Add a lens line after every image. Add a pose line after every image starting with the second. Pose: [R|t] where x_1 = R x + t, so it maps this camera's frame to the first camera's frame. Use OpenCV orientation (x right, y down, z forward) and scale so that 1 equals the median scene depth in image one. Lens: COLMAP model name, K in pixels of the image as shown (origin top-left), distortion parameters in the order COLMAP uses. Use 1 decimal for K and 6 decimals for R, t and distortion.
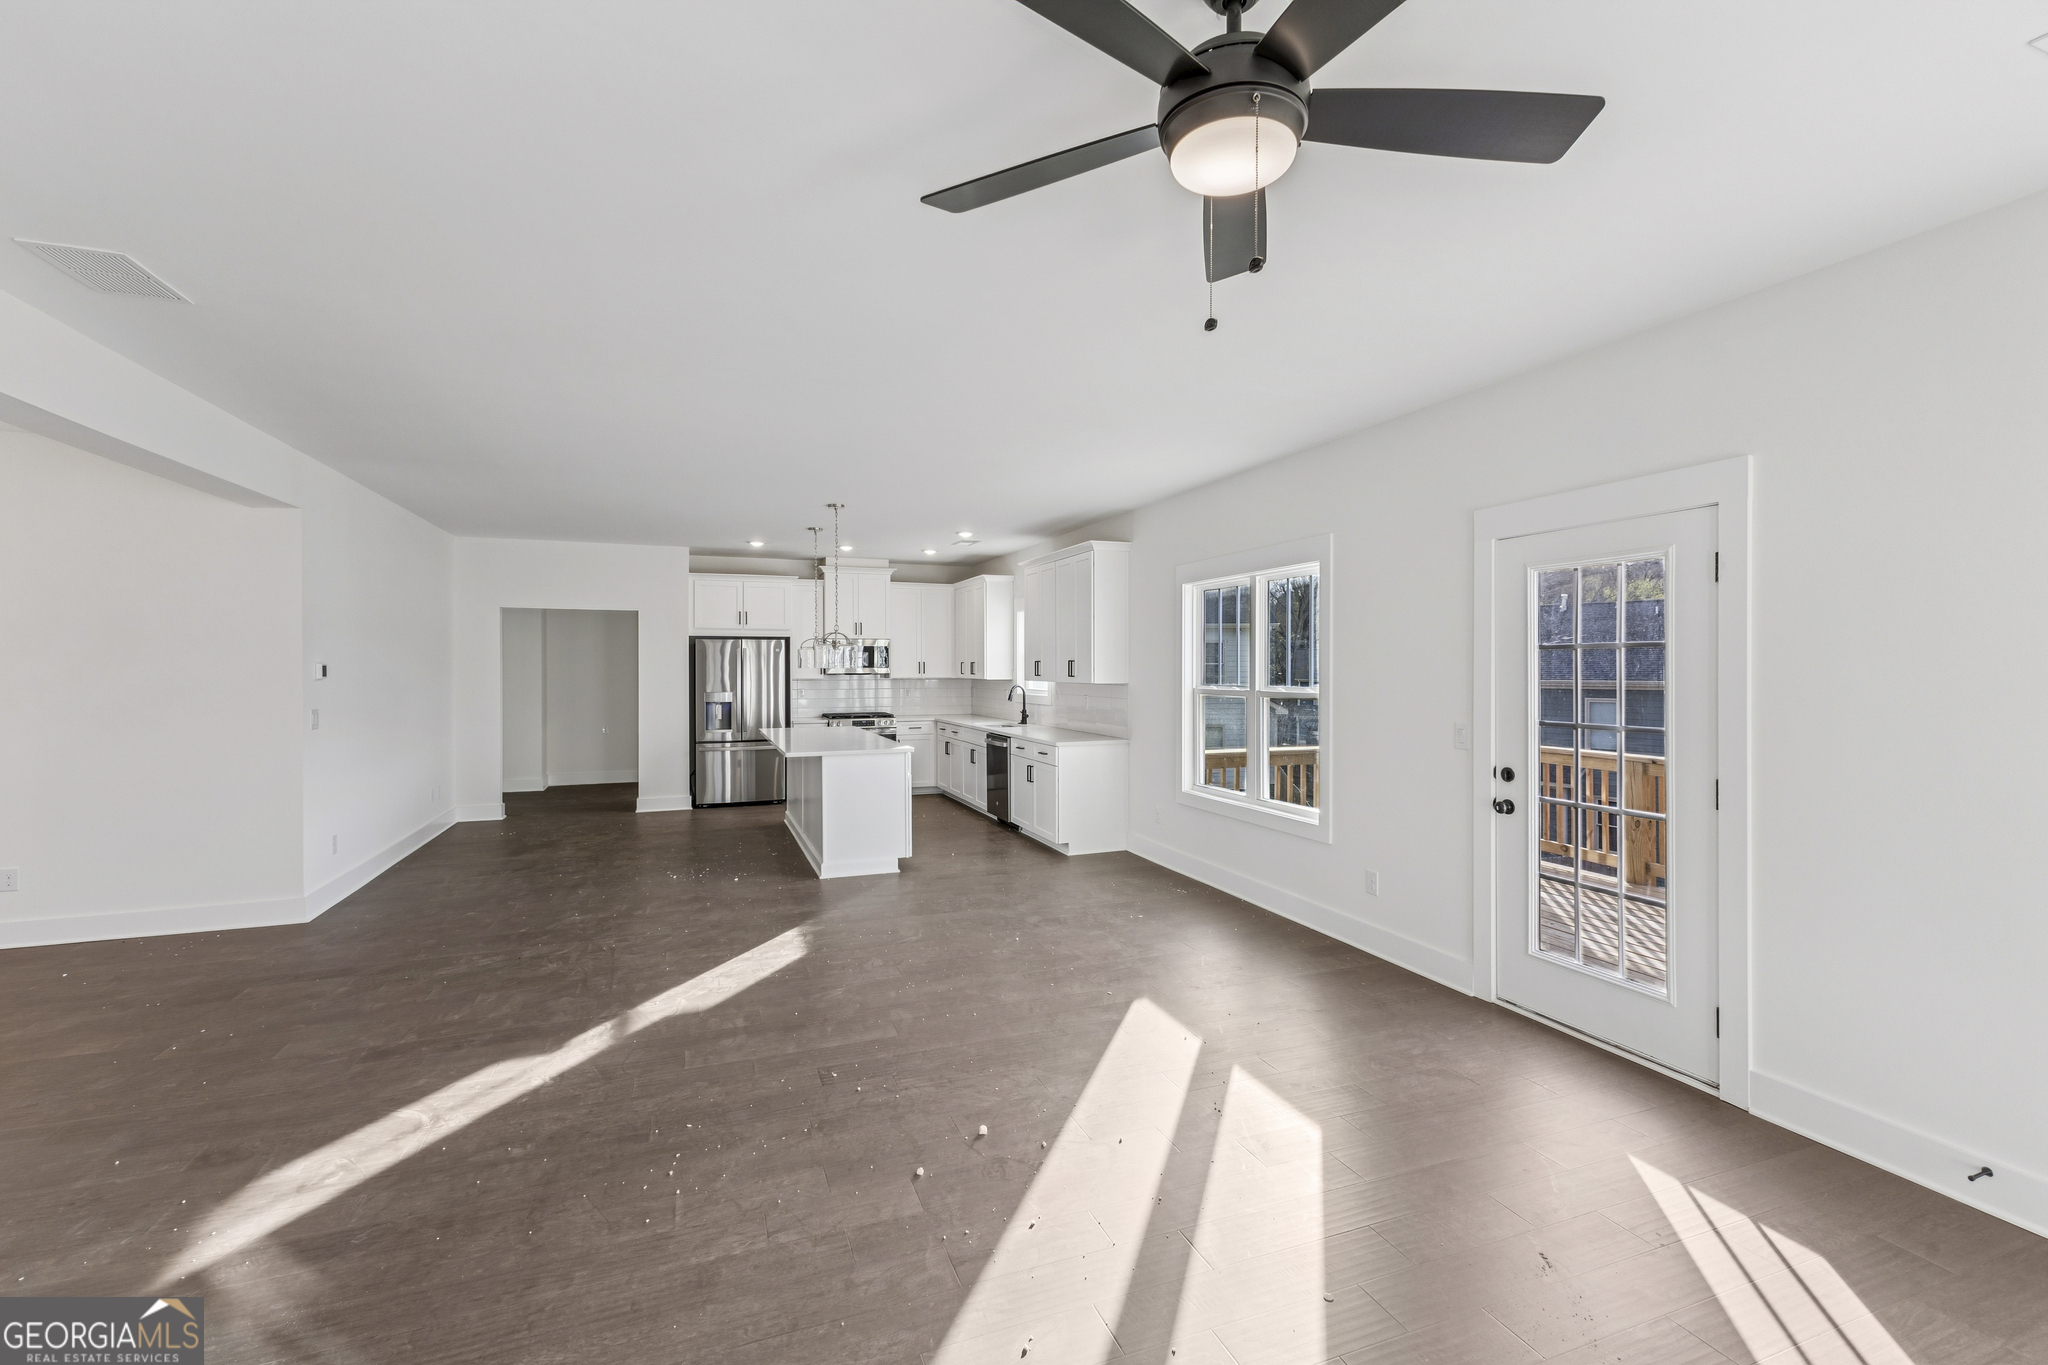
lens RADIAL K [[883.3, 0, 1023.0], [0, 883.3, 671.5], [0, 0, 1]] dist [0.004841, -0.001188]
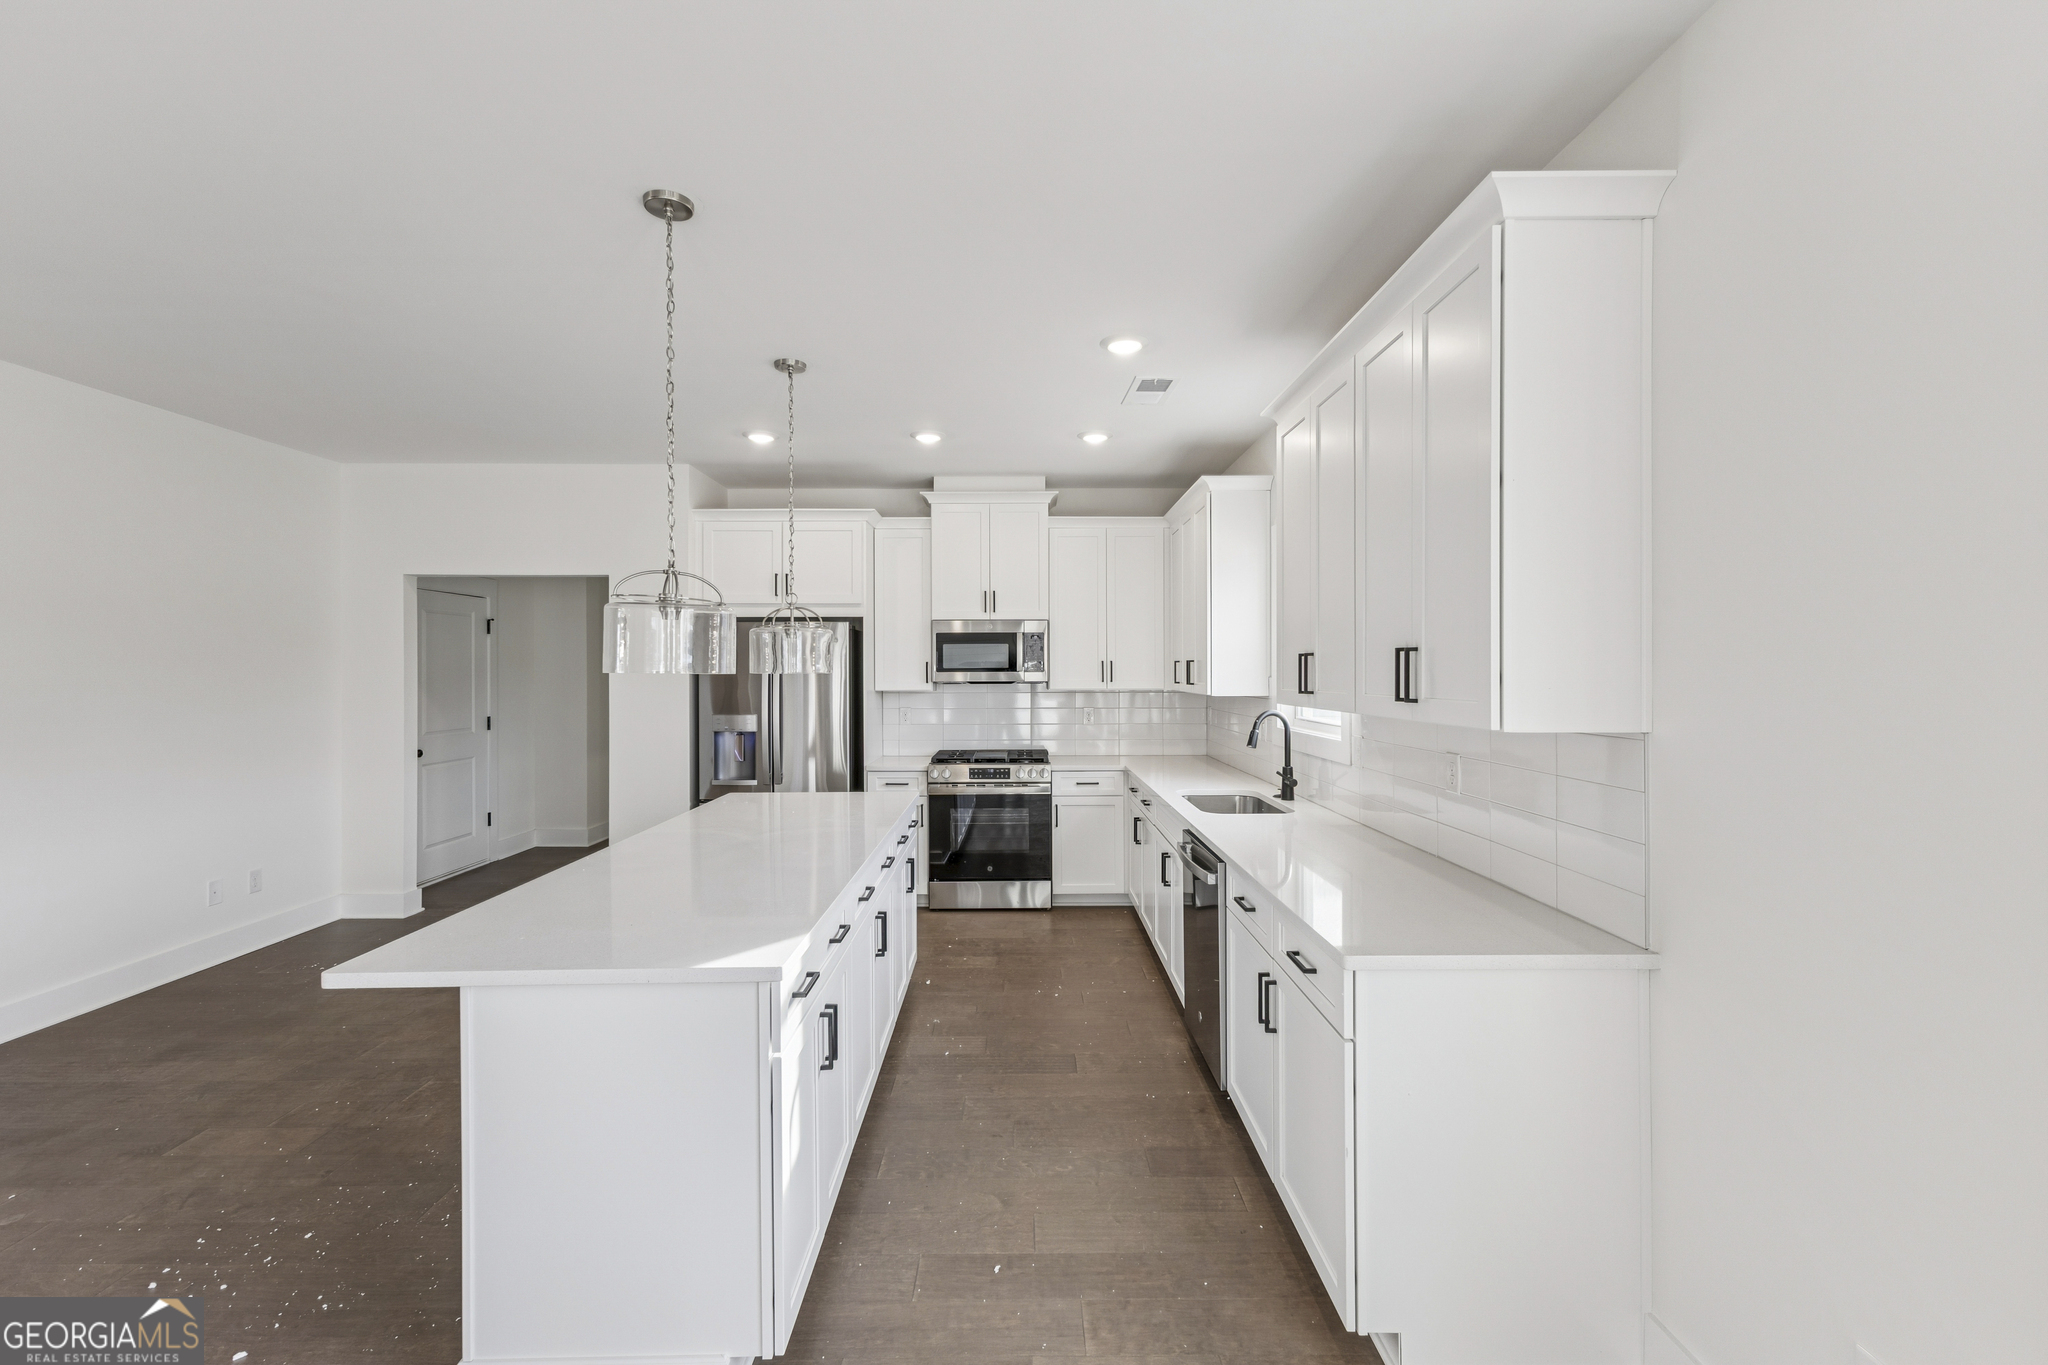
lens RADIAL K [[883.3, 0, 1027.3], [0, 883.3, 682.4], [0, 0, 1]] dist [0.004841, -0.001188]
pose [[0.941427, 0.004272, -0.337189, 0.025016], [-0.001238, 0.999957, 0.009211, -0.002681], [0.337214, -0.008254, 0.941392, 0.495903]]
